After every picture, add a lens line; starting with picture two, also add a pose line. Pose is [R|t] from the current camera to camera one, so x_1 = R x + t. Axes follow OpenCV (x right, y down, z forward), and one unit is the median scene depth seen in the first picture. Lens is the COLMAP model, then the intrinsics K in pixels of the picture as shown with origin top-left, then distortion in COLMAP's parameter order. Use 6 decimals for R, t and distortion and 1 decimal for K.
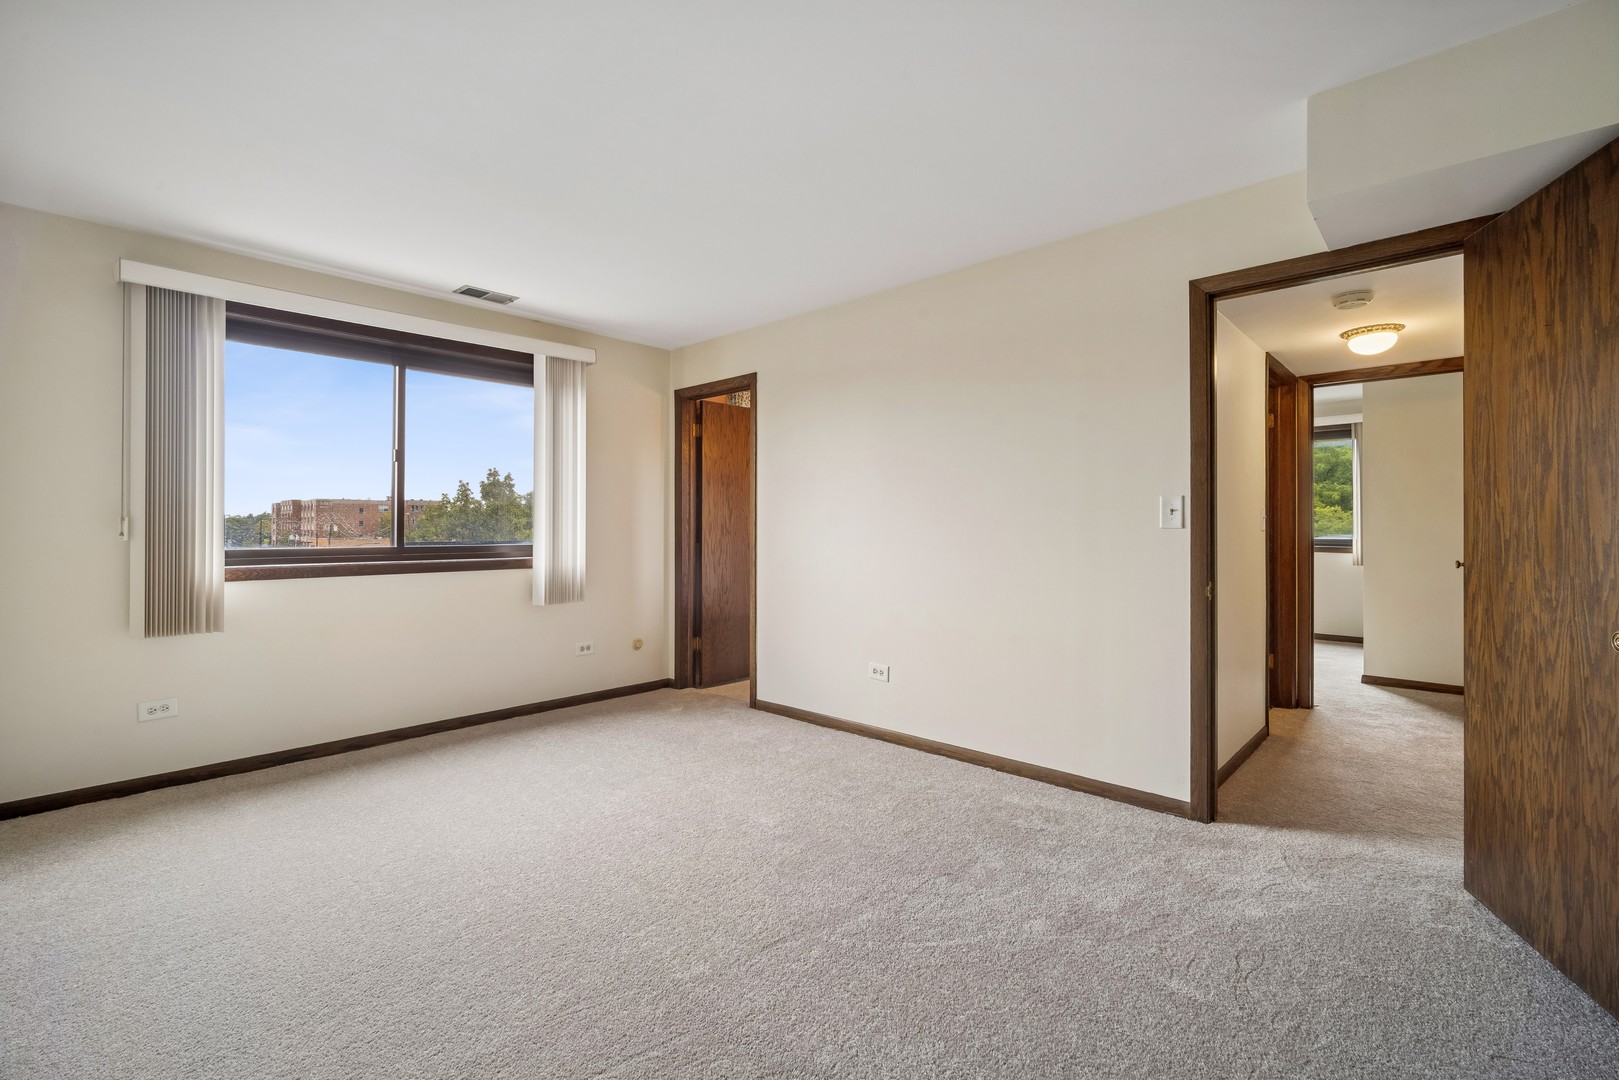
lens RADIAL K [[704.9, 0, 811.3], [0, 704.9, 527.3], [0, 0, 1]] dist [0.001149, 0.000163]
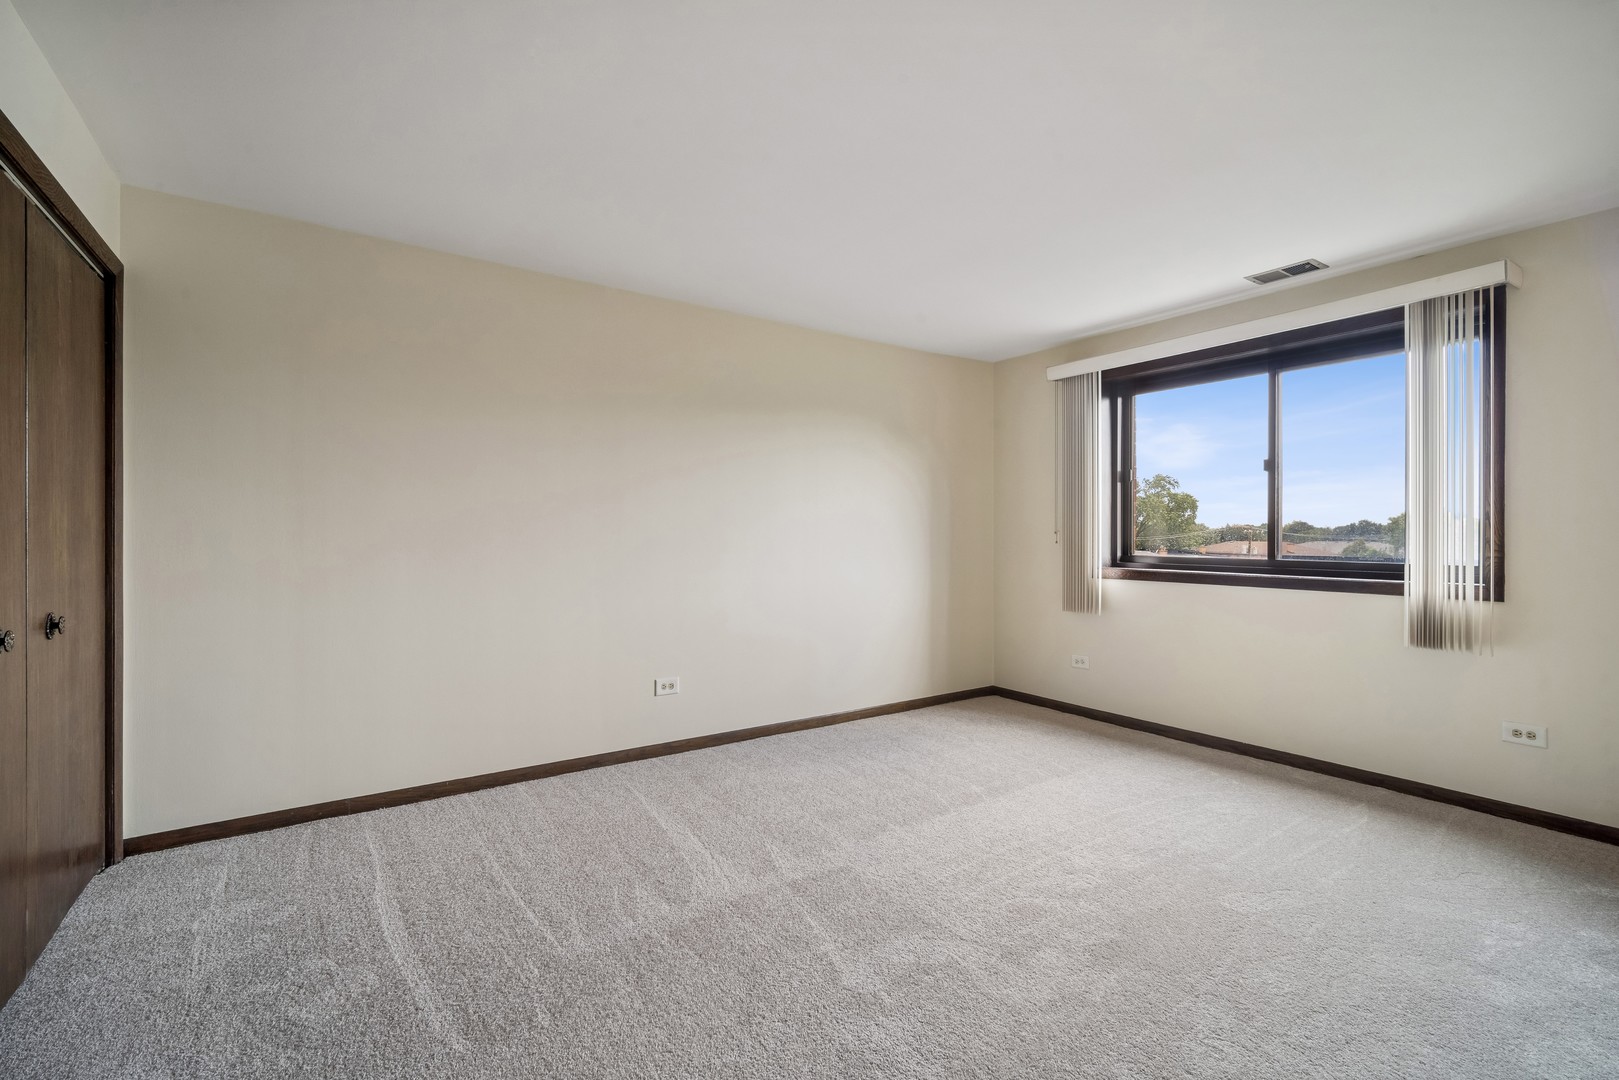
lens RADIAL K [[704.9, 0, 809.0], [0, 704.9, 522.6], [0, 0, 1]] dist [0.001149, 0.000163]
pose [[-0.199102, -0.018711, -0.979800, 0.484475], [-0.005732, 0.999823, -0.017929, -0.001531], [0.979962, 0.002046, -0.199174, 0.575142]]
